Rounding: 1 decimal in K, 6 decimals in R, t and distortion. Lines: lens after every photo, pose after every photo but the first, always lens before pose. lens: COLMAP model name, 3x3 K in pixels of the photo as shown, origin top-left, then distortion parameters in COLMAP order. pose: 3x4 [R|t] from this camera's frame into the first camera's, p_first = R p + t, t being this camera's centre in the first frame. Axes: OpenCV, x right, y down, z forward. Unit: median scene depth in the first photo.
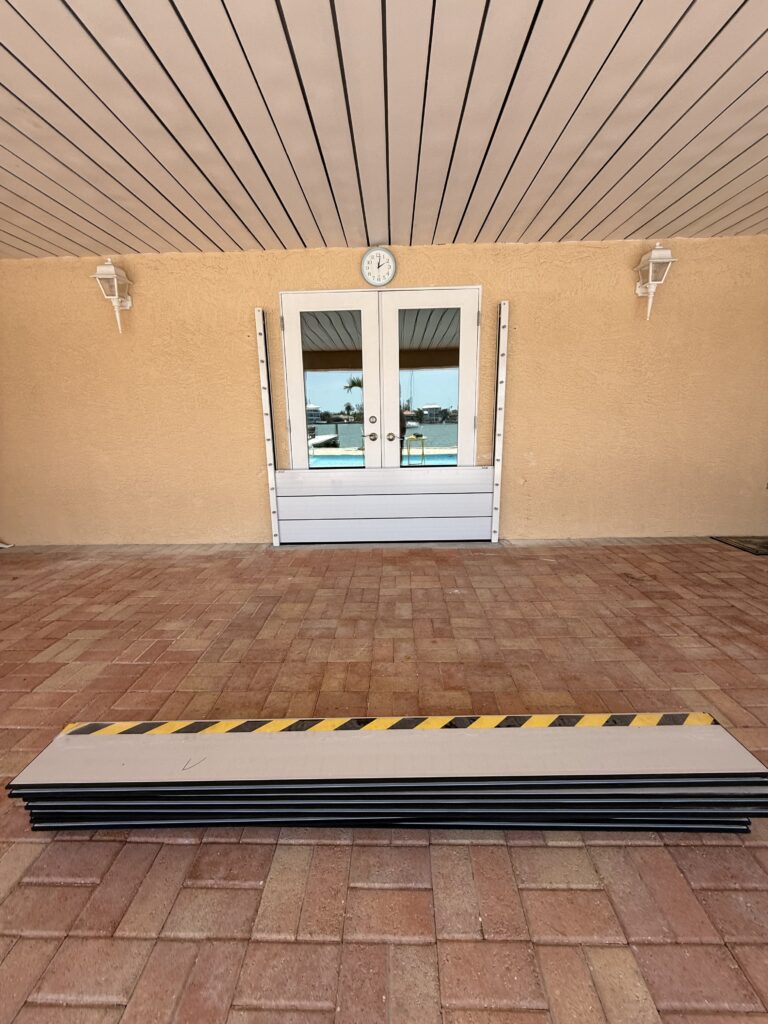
lens RADIAL K [[406.7, 0, 382.6], [0, 406.7, 508.5], [0, 0, 1]] dist [-0.000506, 0.000145]
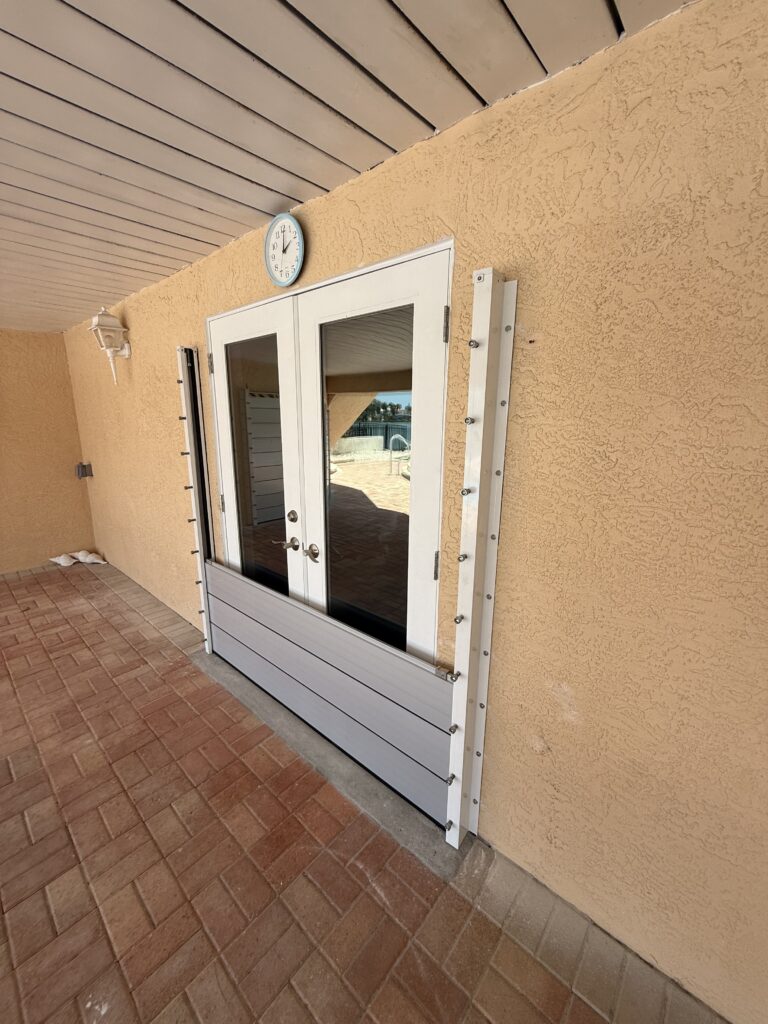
lens RADIAL K [[406.7, 0, 382.6], [0, 406.7, 508.5], [0, 0, 1]] dist [-0.000506, 0.000145]
pose [[0.768516, 0.162844, -0.618761, 0.471449], [-0.157669, 0.985447, 0.063519, -0.309731], [0.620100, 0.048744, 0.783007, 0.668547]]
